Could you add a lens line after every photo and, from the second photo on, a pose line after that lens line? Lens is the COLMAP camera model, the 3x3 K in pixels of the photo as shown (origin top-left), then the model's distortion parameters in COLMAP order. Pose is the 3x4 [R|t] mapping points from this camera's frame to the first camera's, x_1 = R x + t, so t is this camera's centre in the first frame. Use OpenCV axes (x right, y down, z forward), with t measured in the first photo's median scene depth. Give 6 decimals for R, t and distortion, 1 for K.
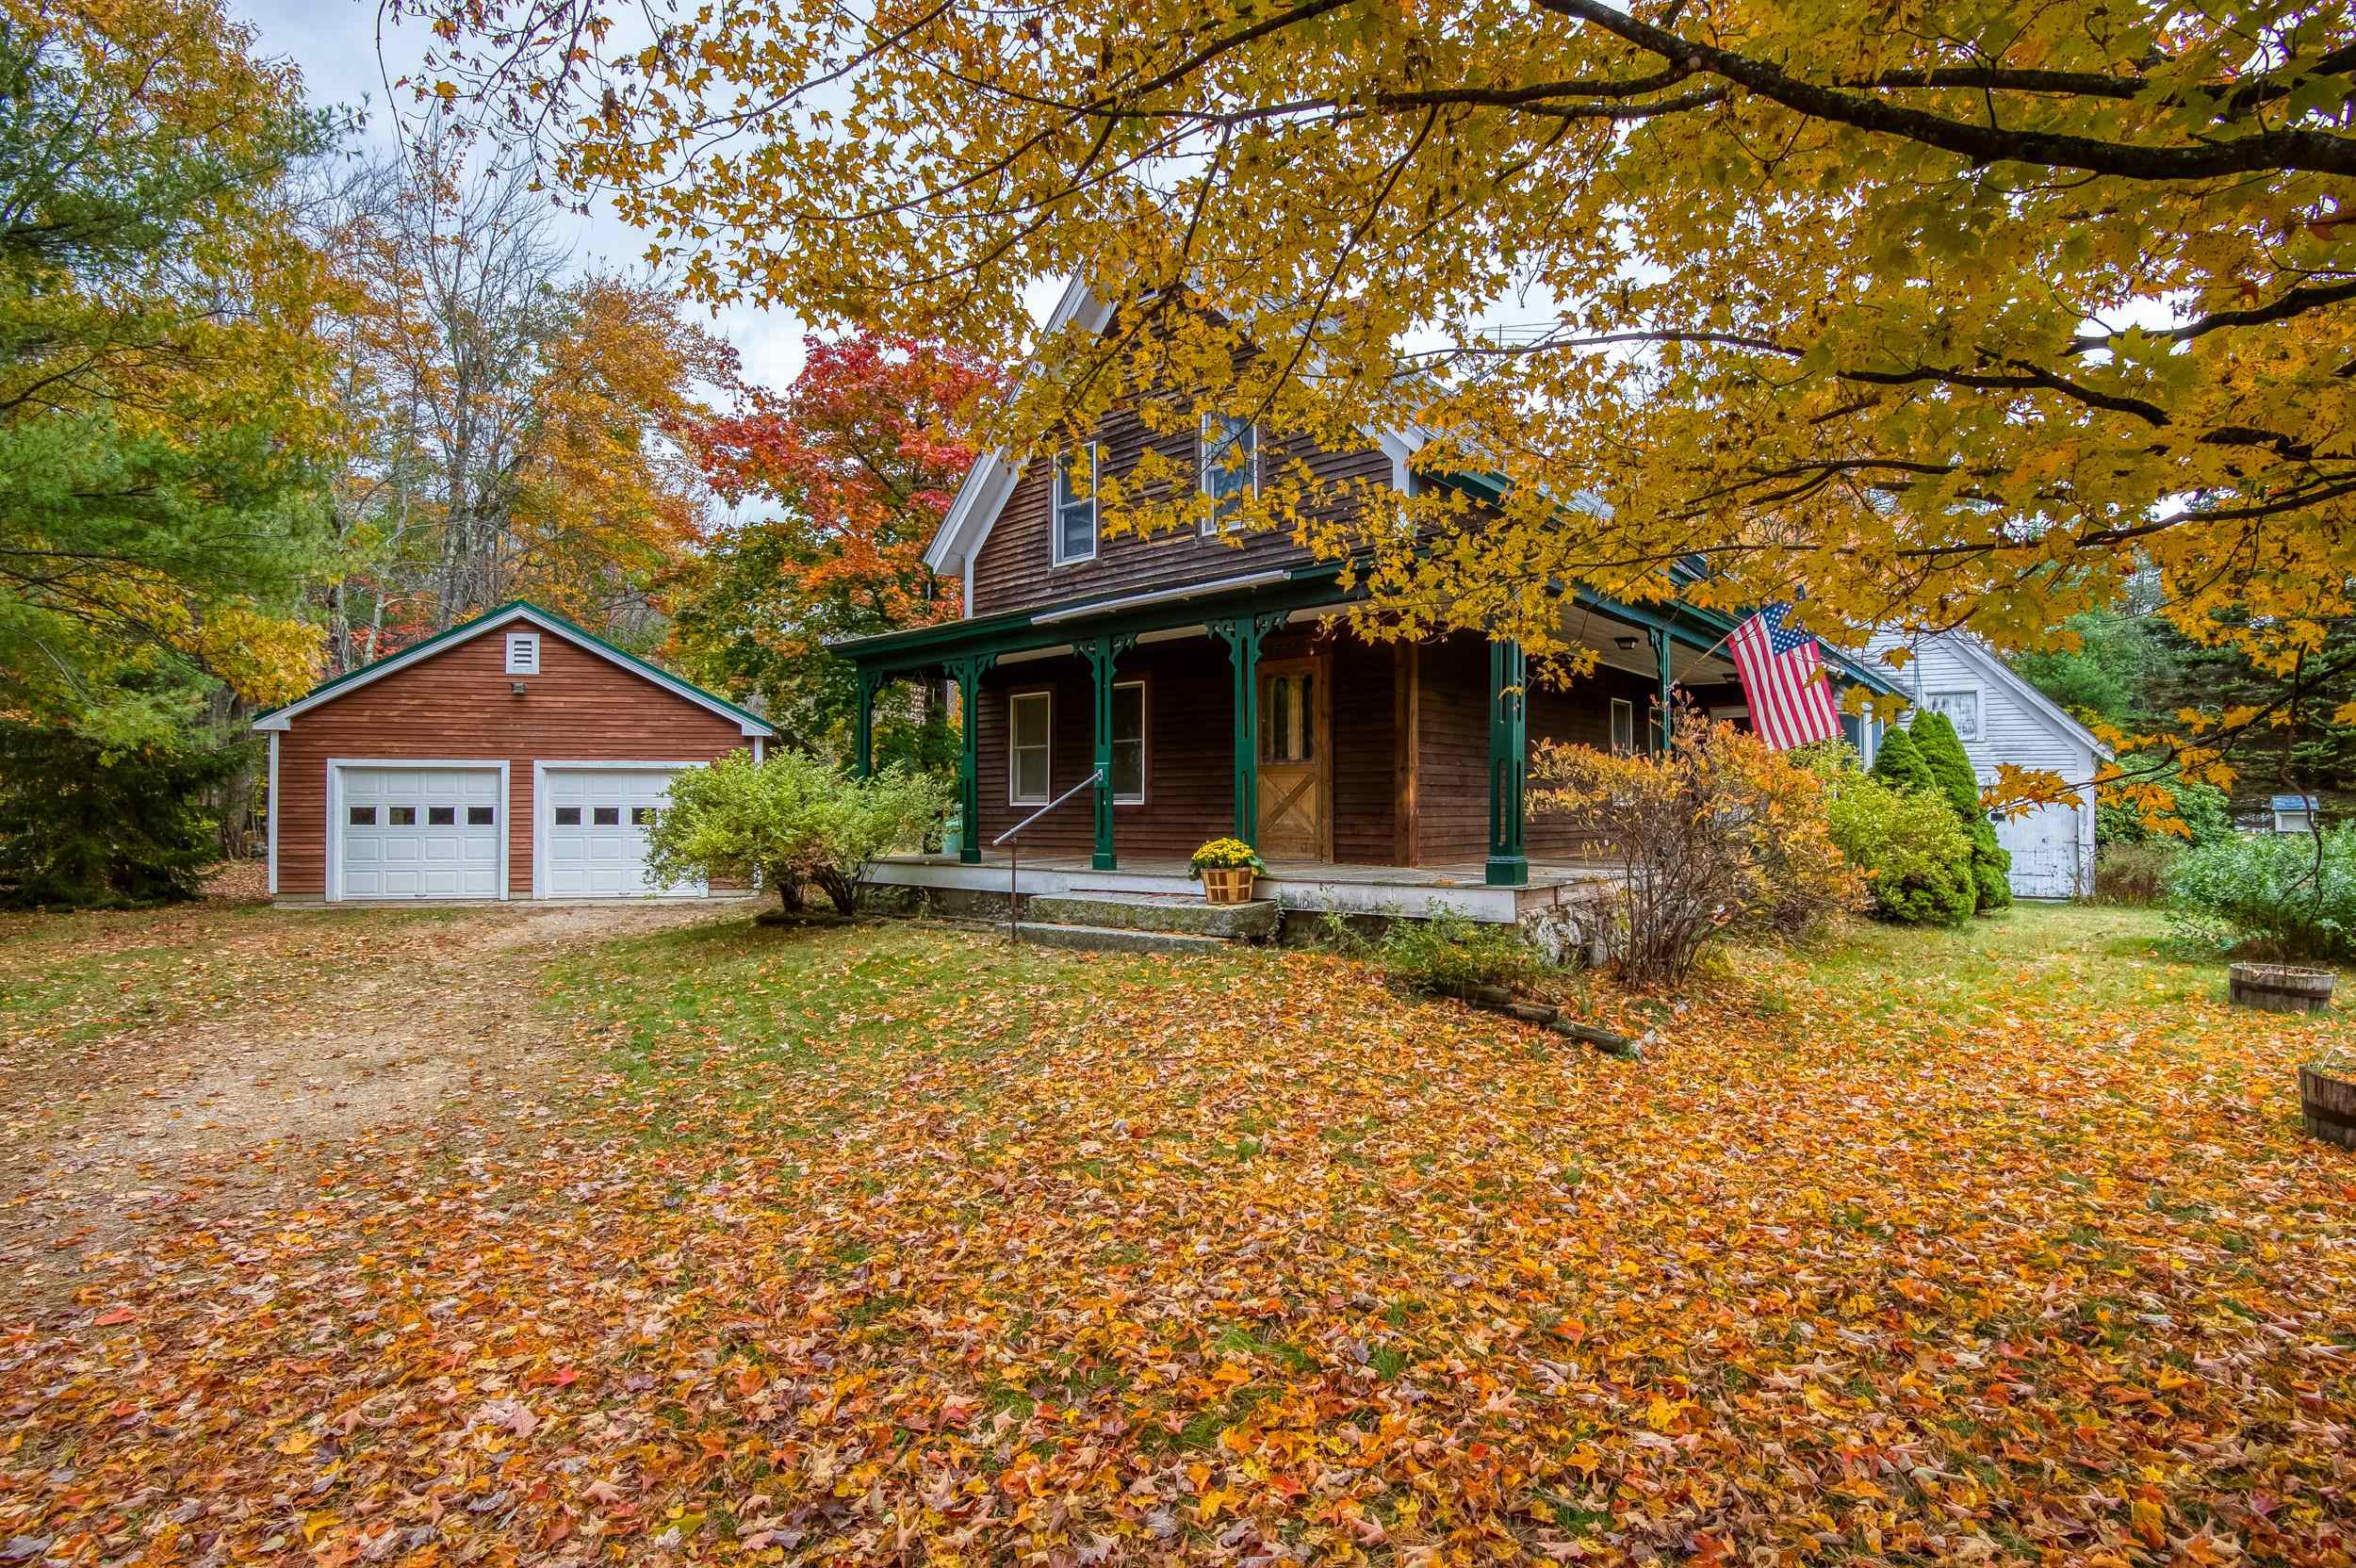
lens RADIAL K [[1169.8, 0, 1198.5], [0, 1169.8, 831.0], [0, 0, 1]] dist [-0.044111, -0.002438]
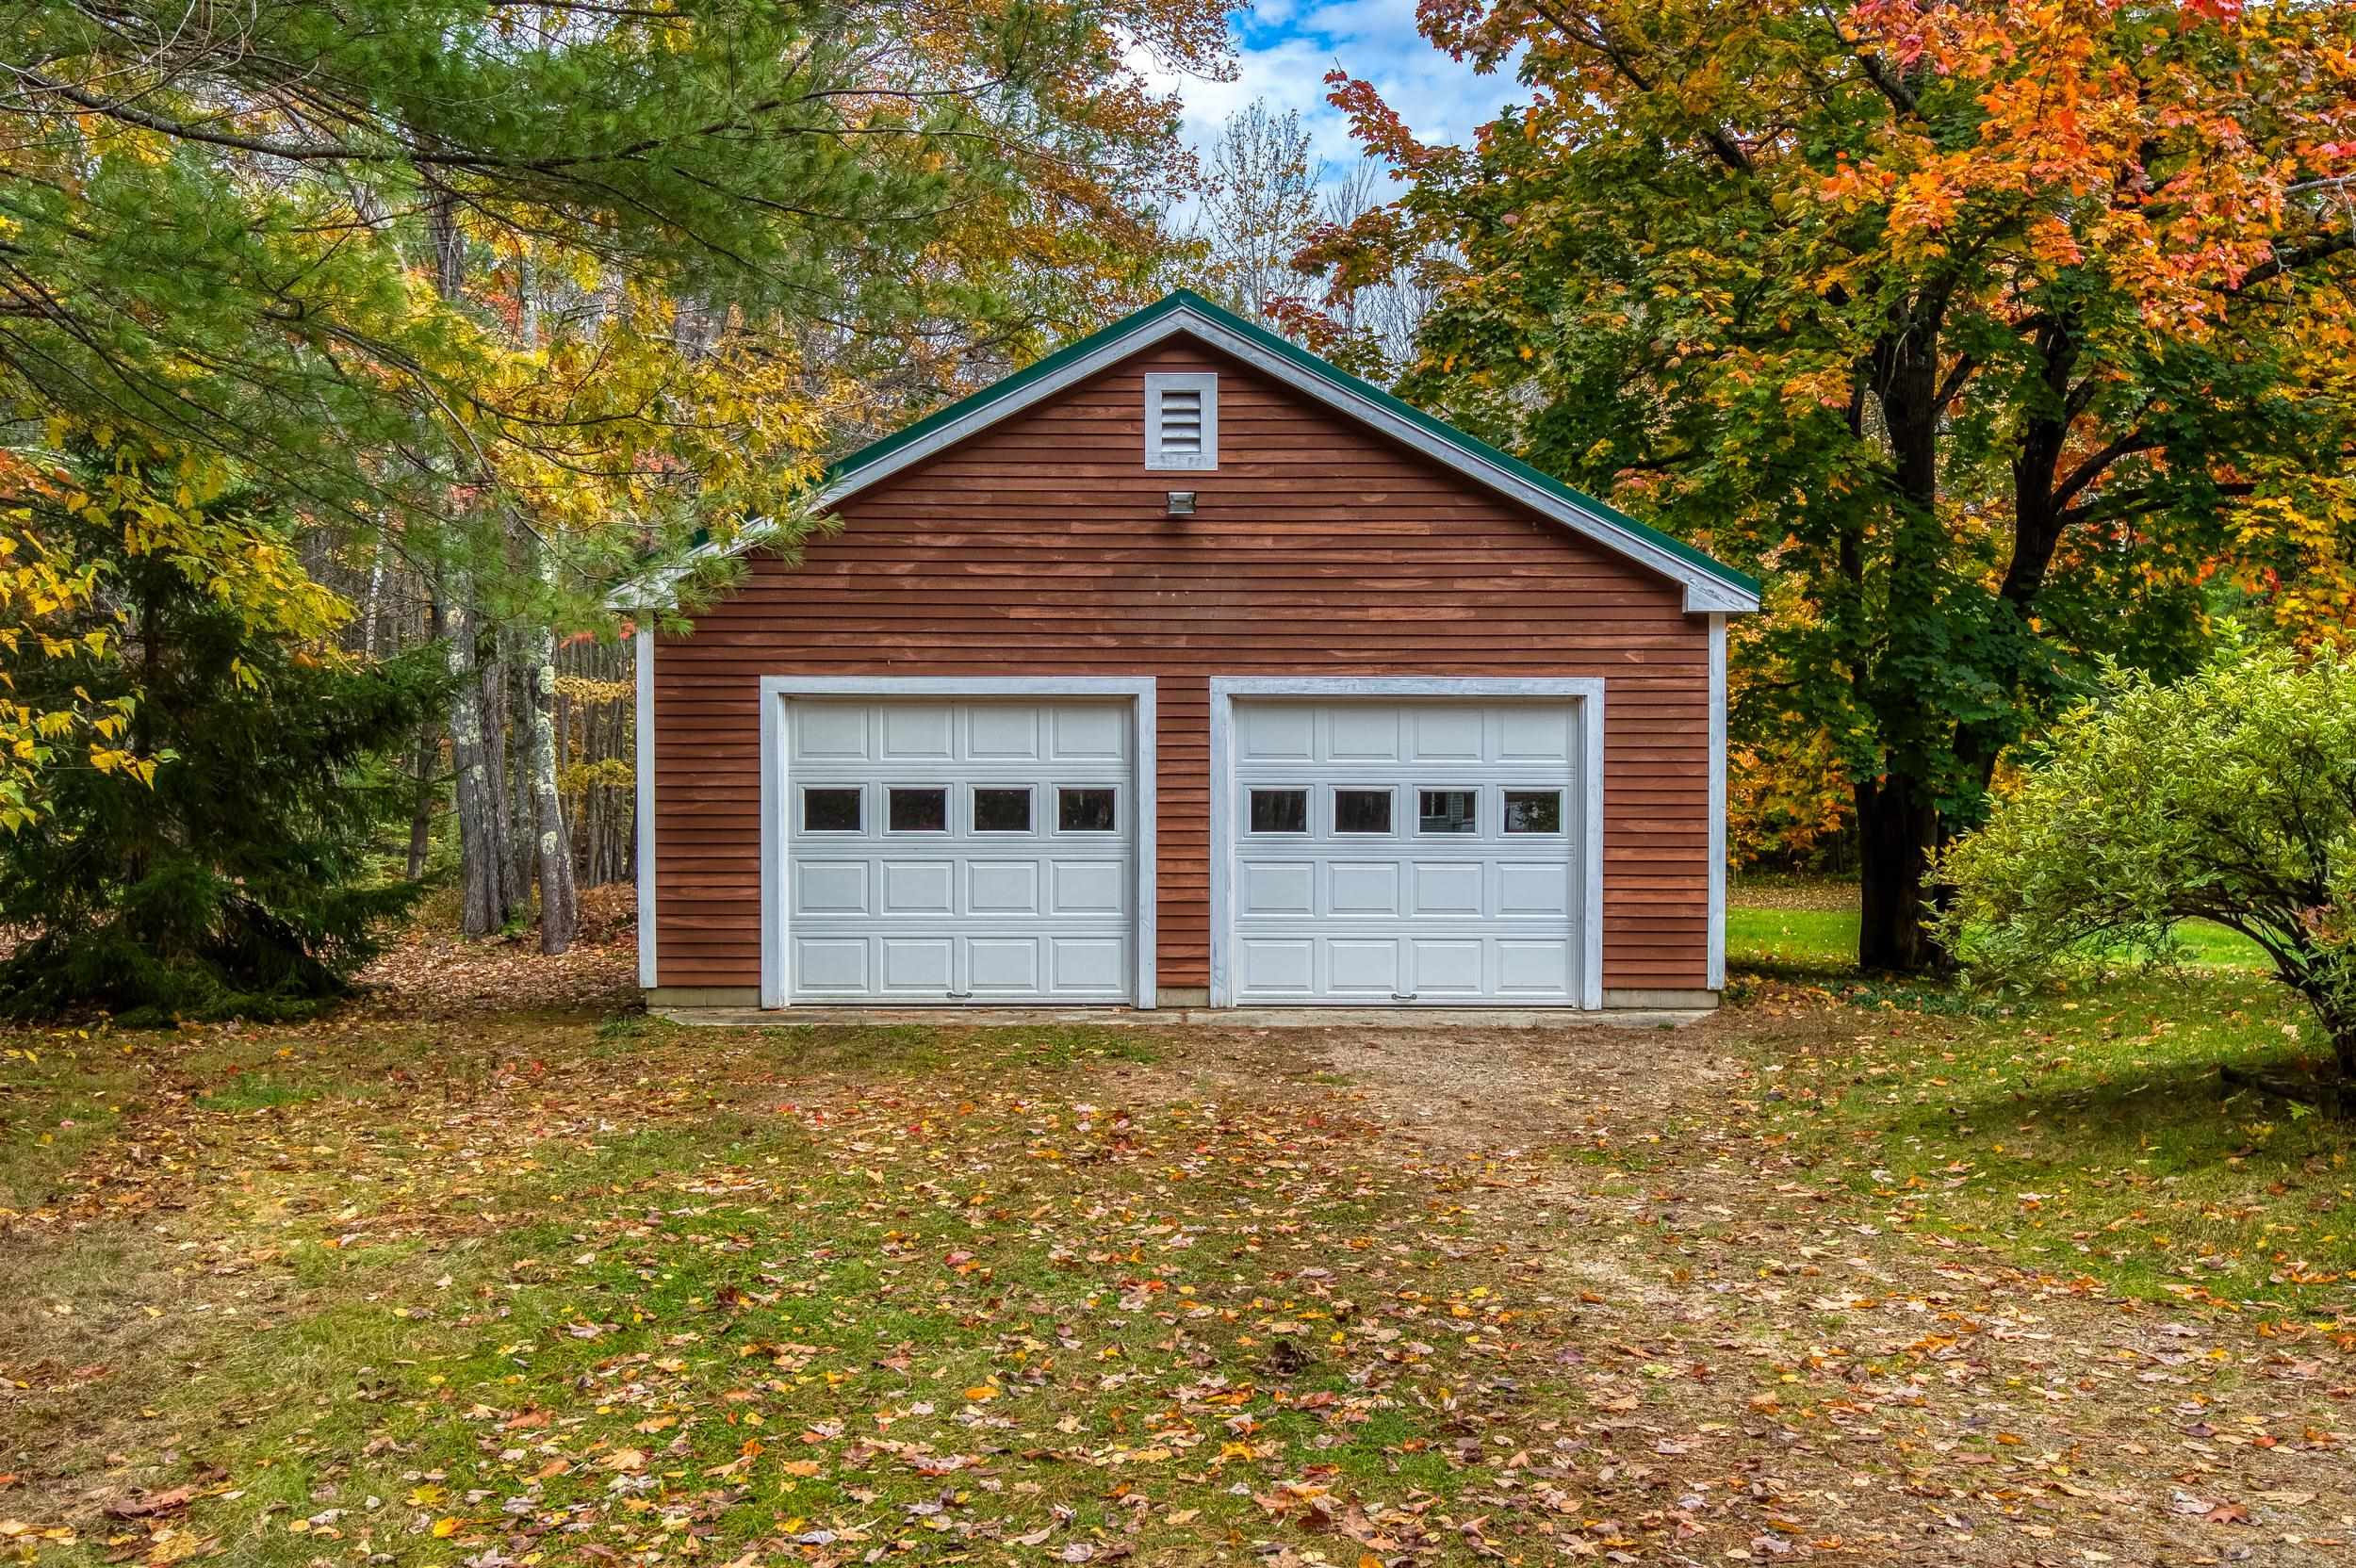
lens RADIAL K [[2297.9, 0, 1145.9], [0, 2297.9, 907.1], [0, 0, 1]] dist [0.044364, 0.000000]
pose [[0.981089, 0.005713, -0.193473, -0.447459], [0.000109, 0.999548, 0.030067, -0.002547], [0.193557, -0.029519, 0.980645, 0.173764]]
